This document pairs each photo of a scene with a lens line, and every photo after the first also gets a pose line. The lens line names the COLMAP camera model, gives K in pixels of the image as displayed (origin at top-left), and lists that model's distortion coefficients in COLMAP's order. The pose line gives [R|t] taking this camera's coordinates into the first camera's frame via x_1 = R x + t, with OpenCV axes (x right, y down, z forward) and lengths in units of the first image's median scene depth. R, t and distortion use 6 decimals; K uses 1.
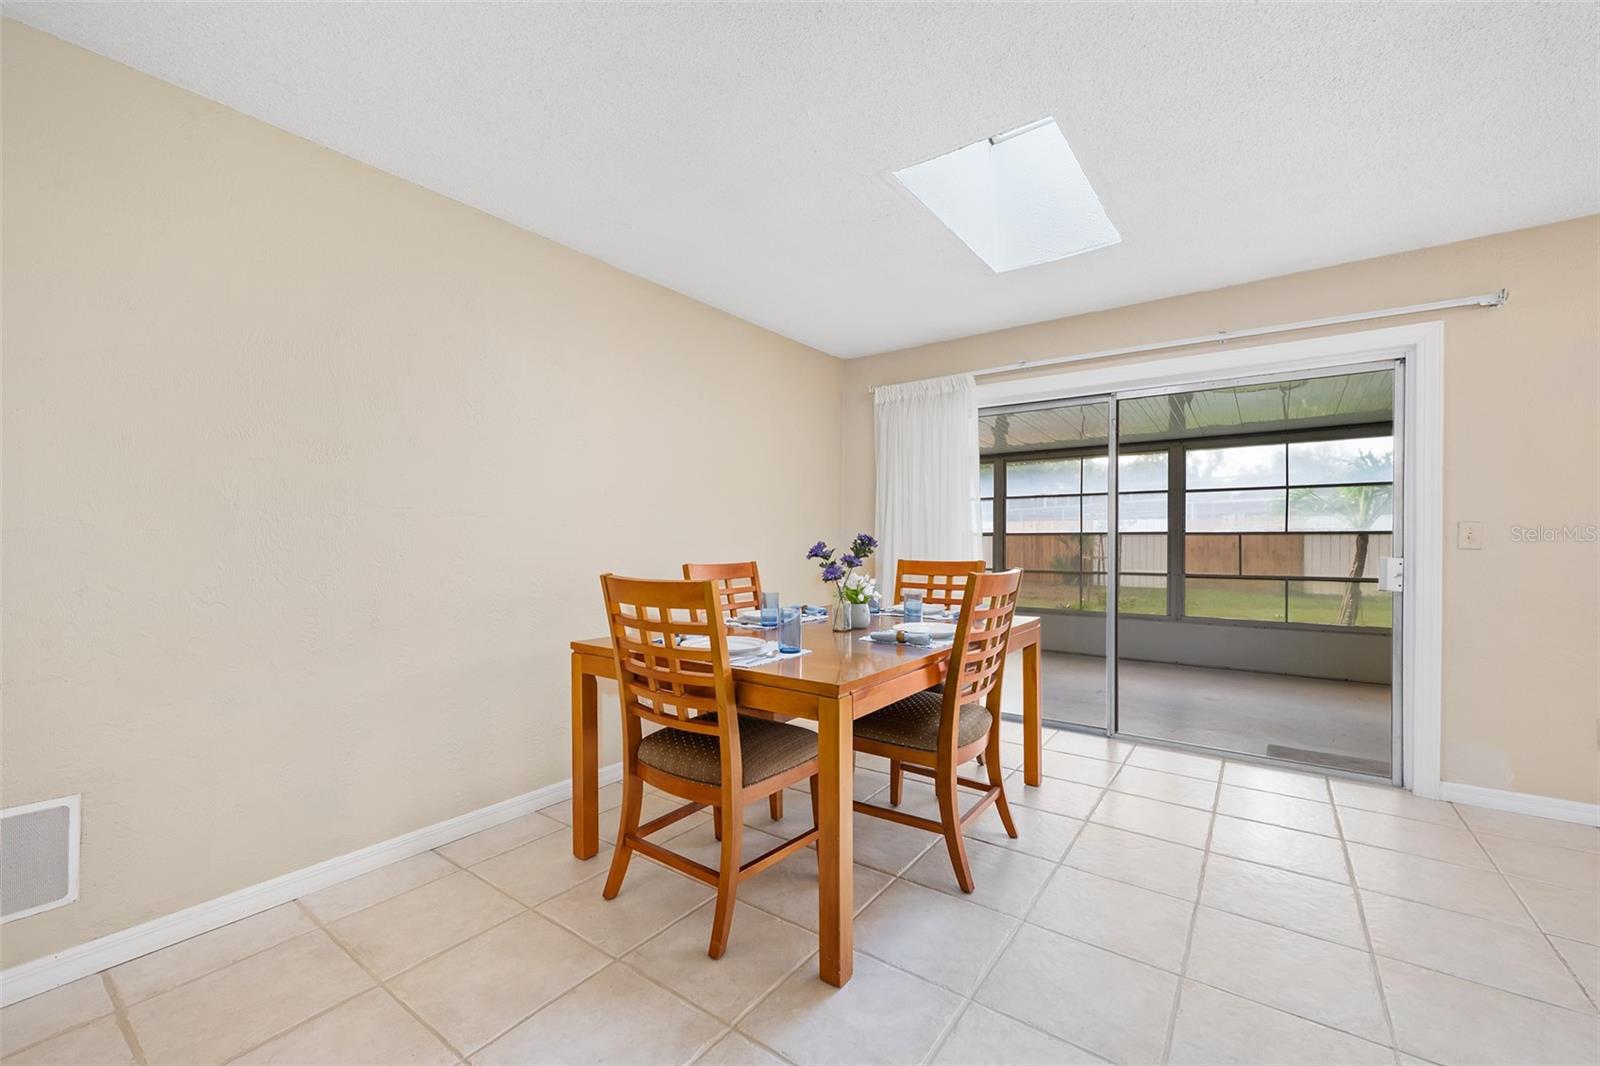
lens RADIAL K [[637.9, 0, 804.6], [0, 637.9, 540.7], [0, 0, 1]] dist [0.000893, -0.000034]
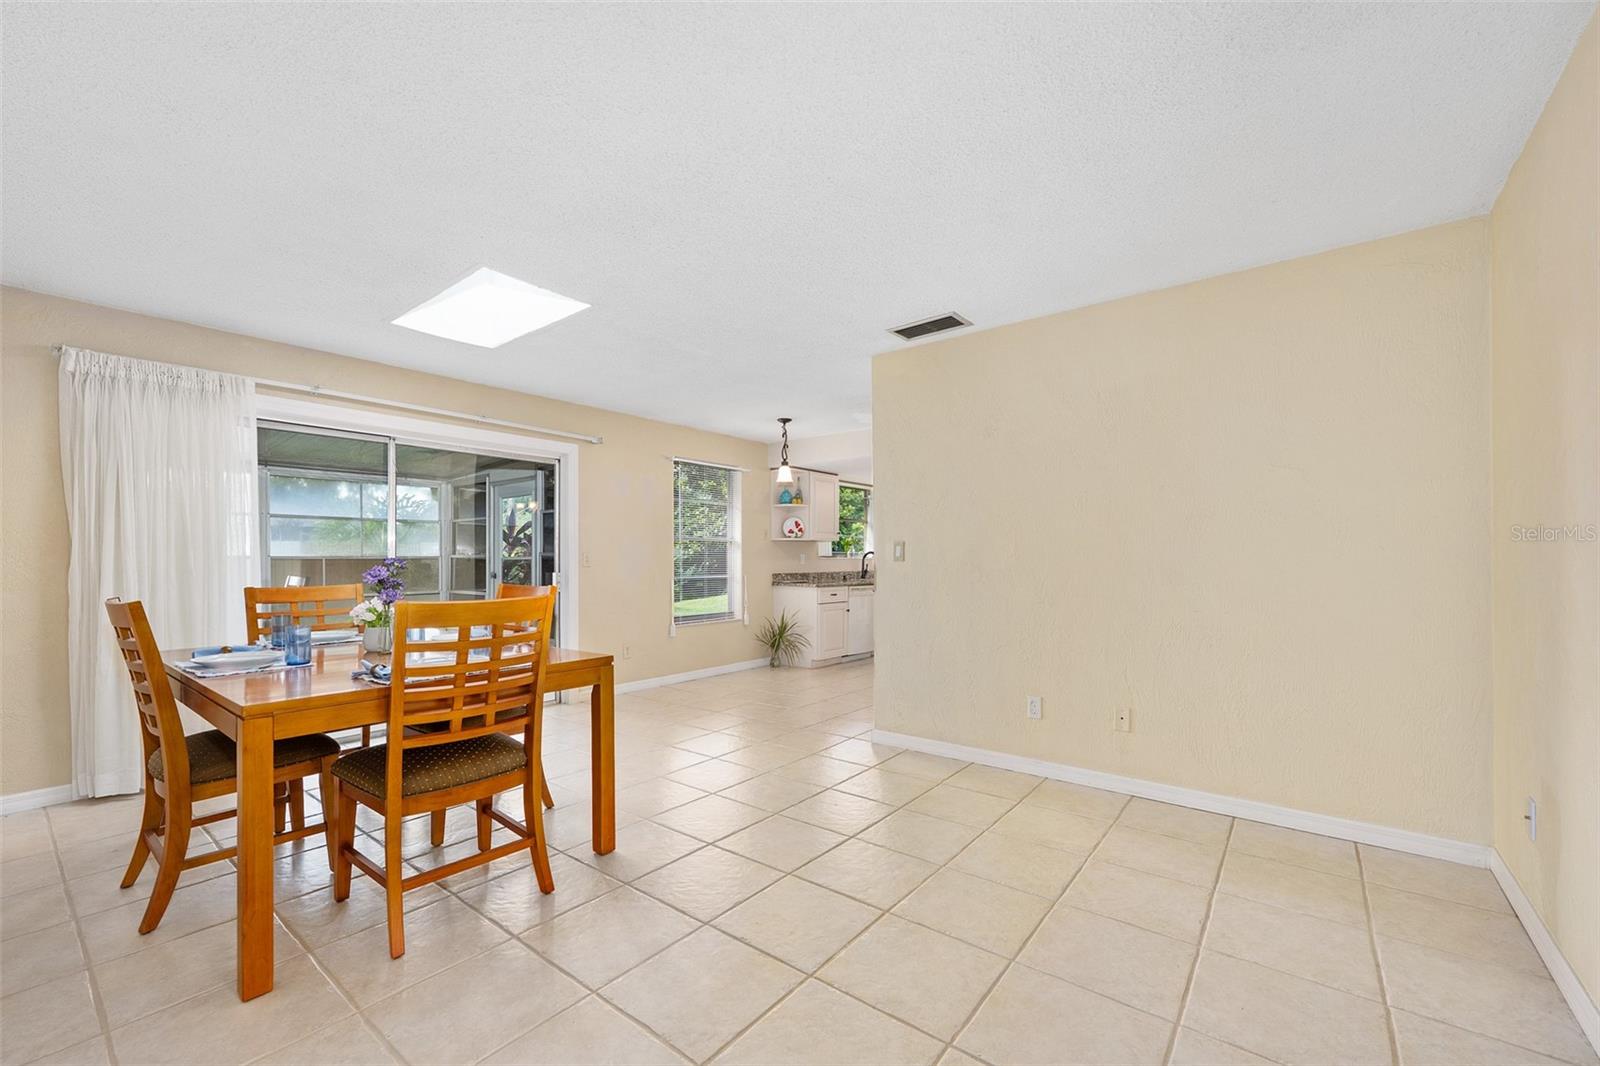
lens RADIAL K [[644.4, 0, 803.5], [0, 644.4, 556.5], [0, 0, 1]] dist [0.000826, 0.000186]
pose [[0.043711, 0.004844, 0.999032, -0.610125], [0.005468, 0.999972, -0.005088, -0.002183], [-0.999029, 0.005685, 0.043683, 0.181691]]
